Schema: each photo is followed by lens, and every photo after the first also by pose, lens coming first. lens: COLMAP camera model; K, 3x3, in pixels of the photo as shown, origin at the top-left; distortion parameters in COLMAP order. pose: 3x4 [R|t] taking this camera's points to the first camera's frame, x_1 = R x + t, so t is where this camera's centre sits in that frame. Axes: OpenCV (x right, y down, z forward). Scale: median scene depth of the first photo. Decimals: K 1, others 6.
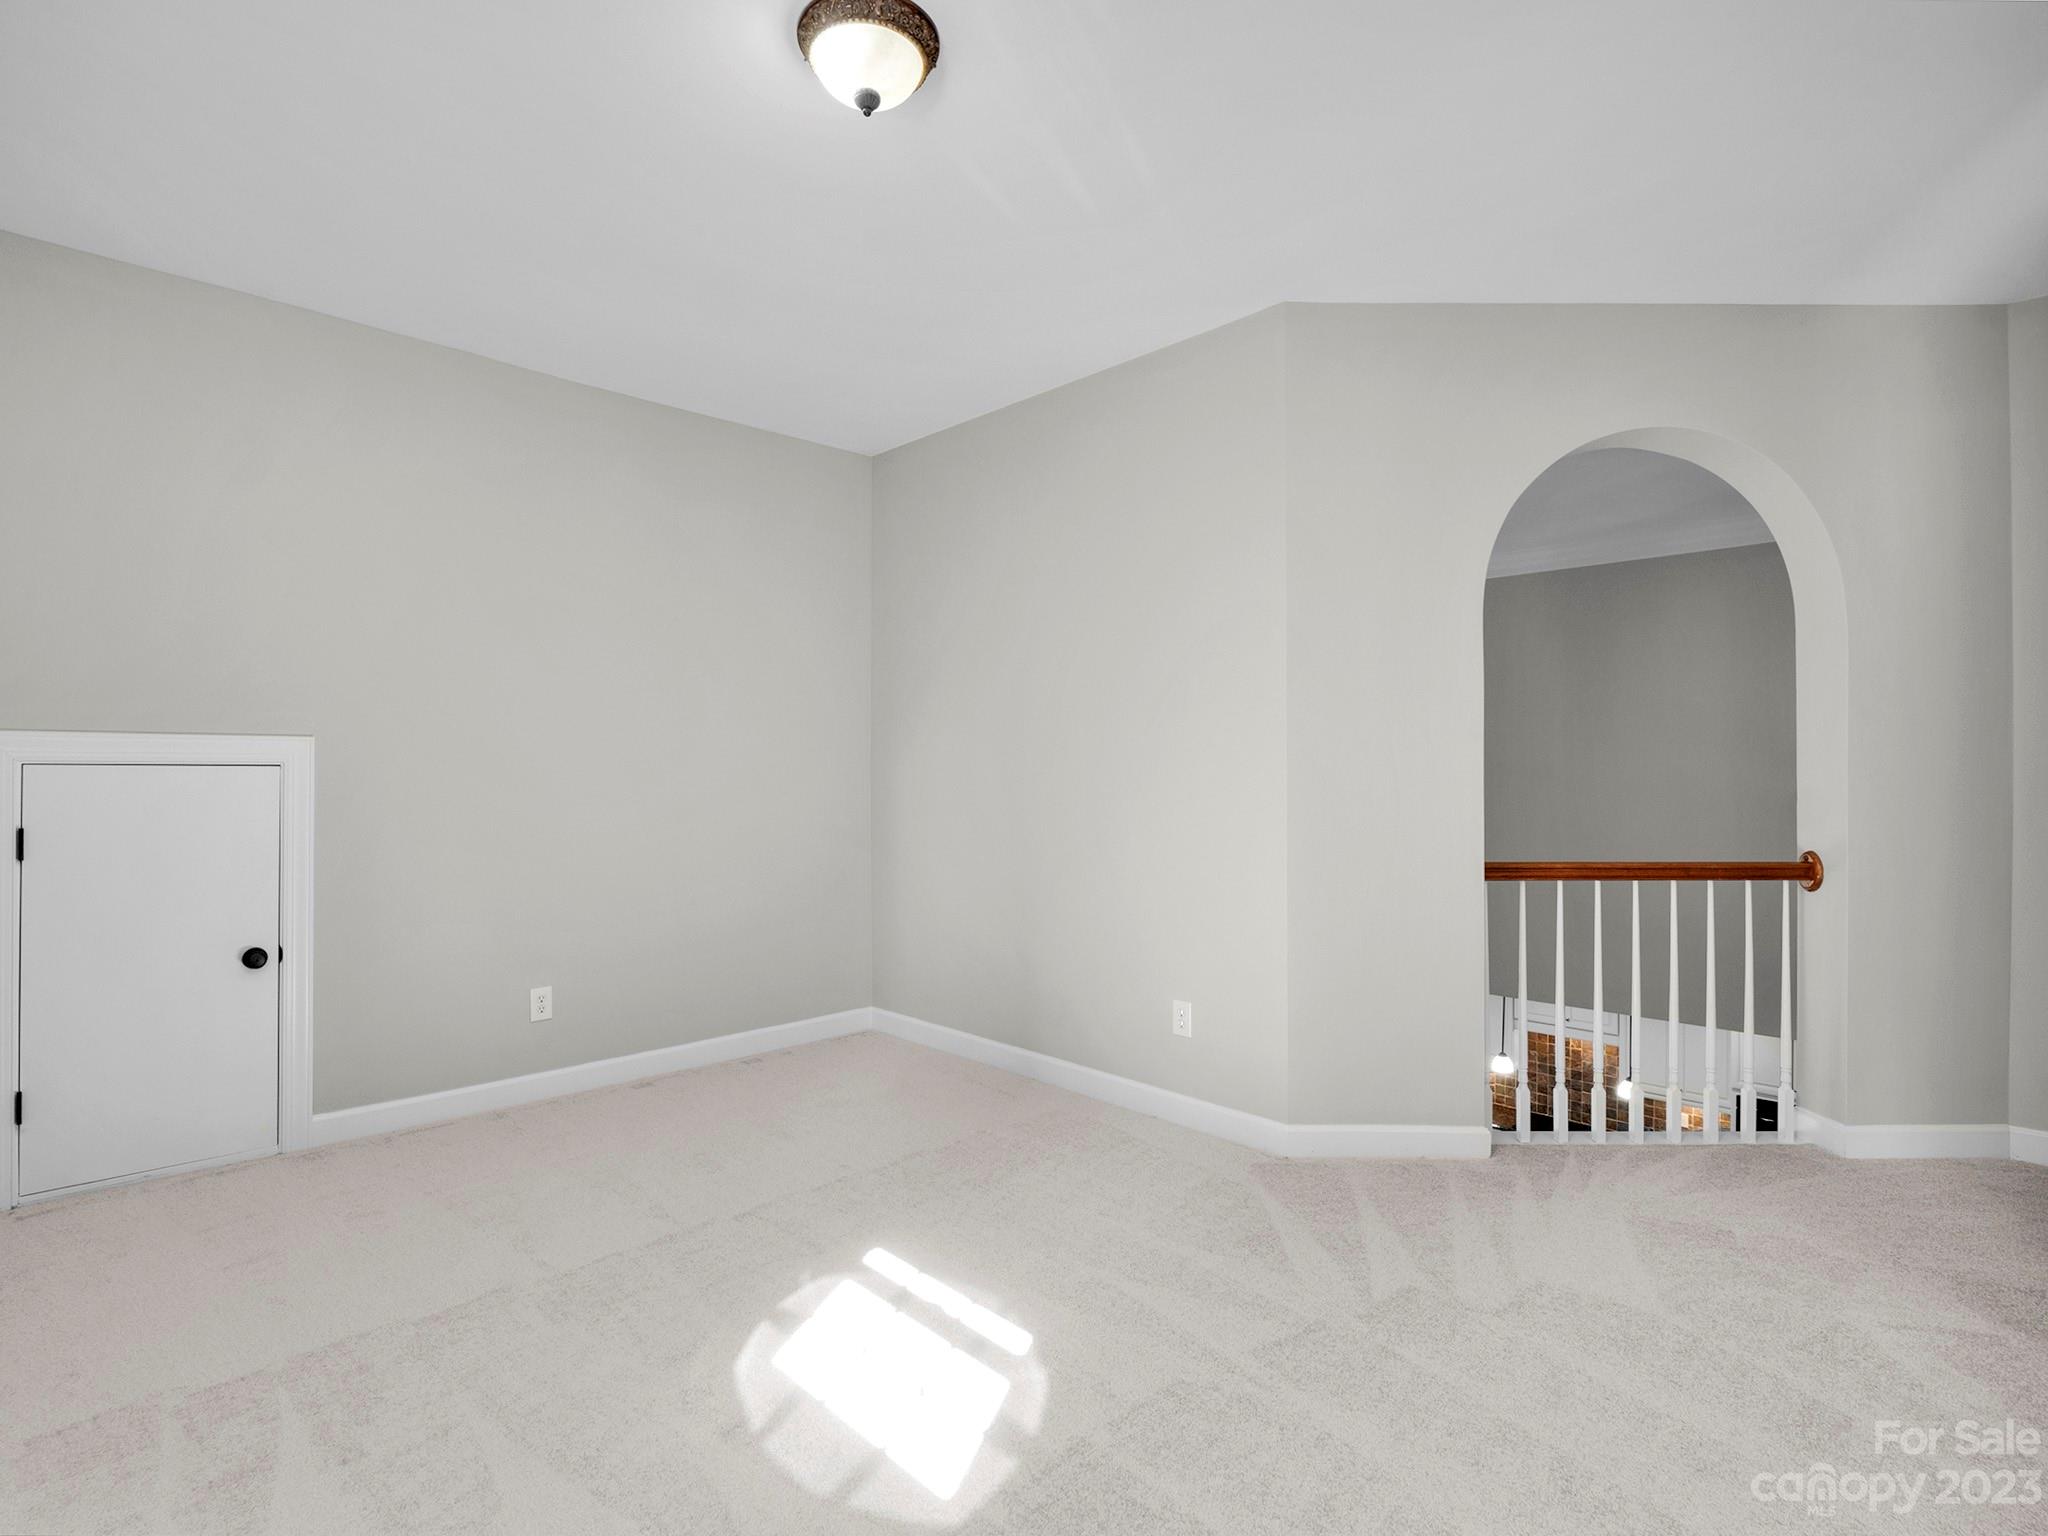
lens RADIAL K [[1010.6, 0, 1011.8], [0, 1010.6, 764.2], [0, 0, 1]] dist [-0.009475, -0.001389]
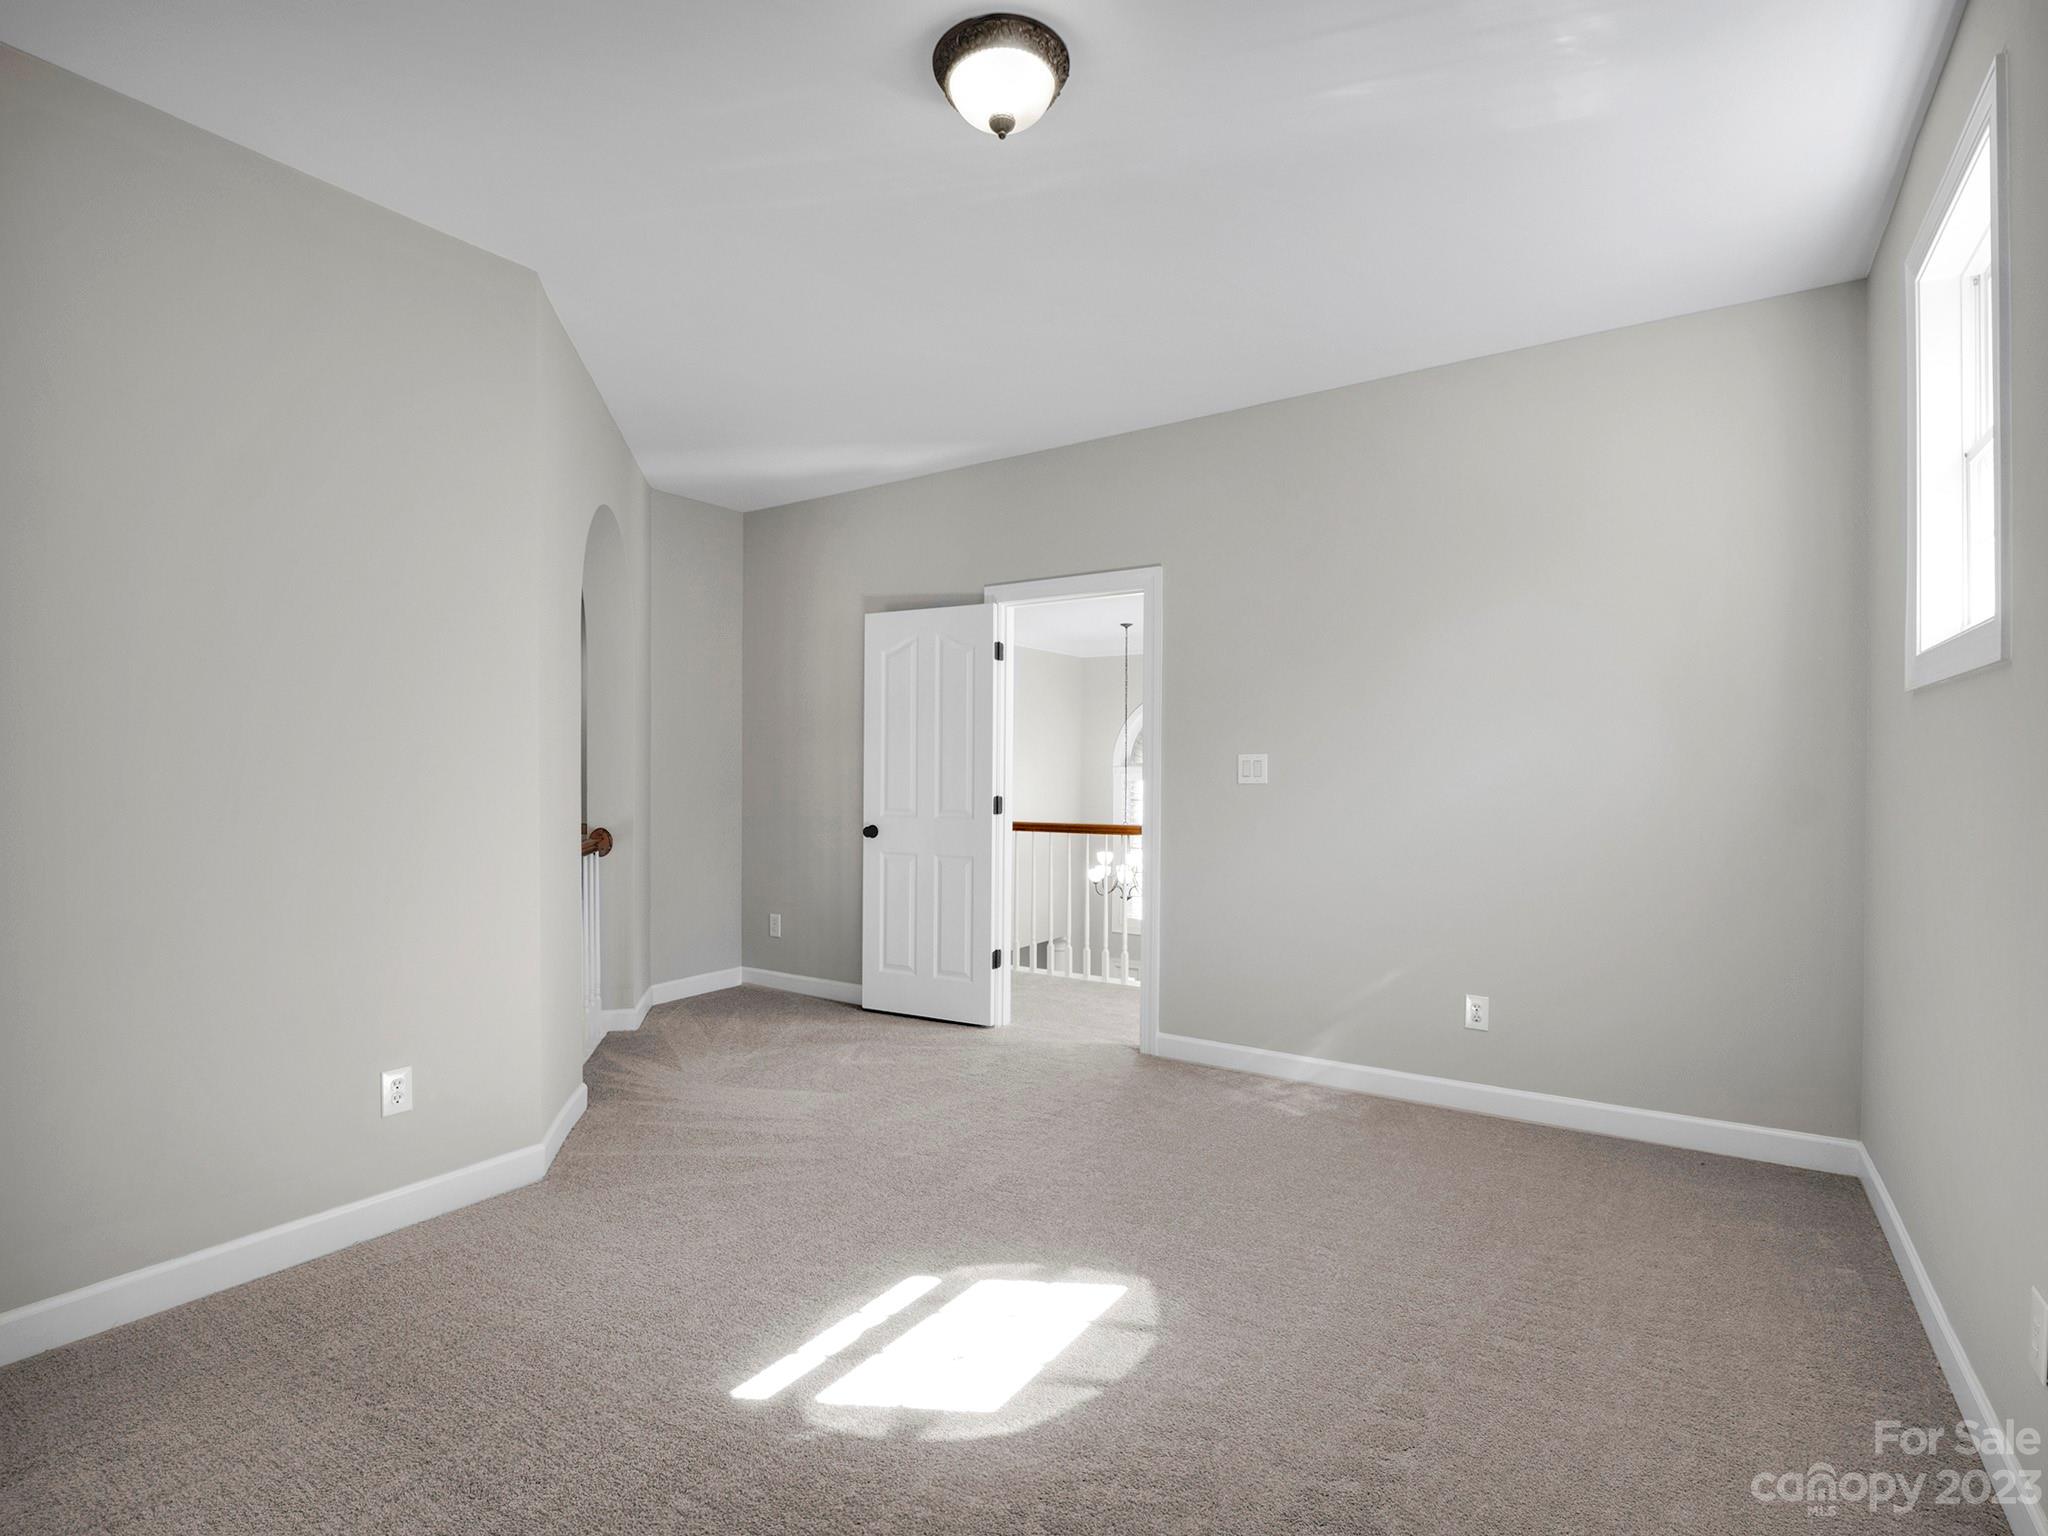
lens RADIAL K [[1010.6, 0, 1011.8], [0, 1010.6, 764.2], [0, 0, 1]] dist [-0.009475, -0.001389]
pose [[-0.211725, 0.005918, 0.977311, -1.062144], [-0.010741, 0.999907, -0.008382, 0.009844], [-0.977270, -0.012271, -0.211642, 1.101324]]
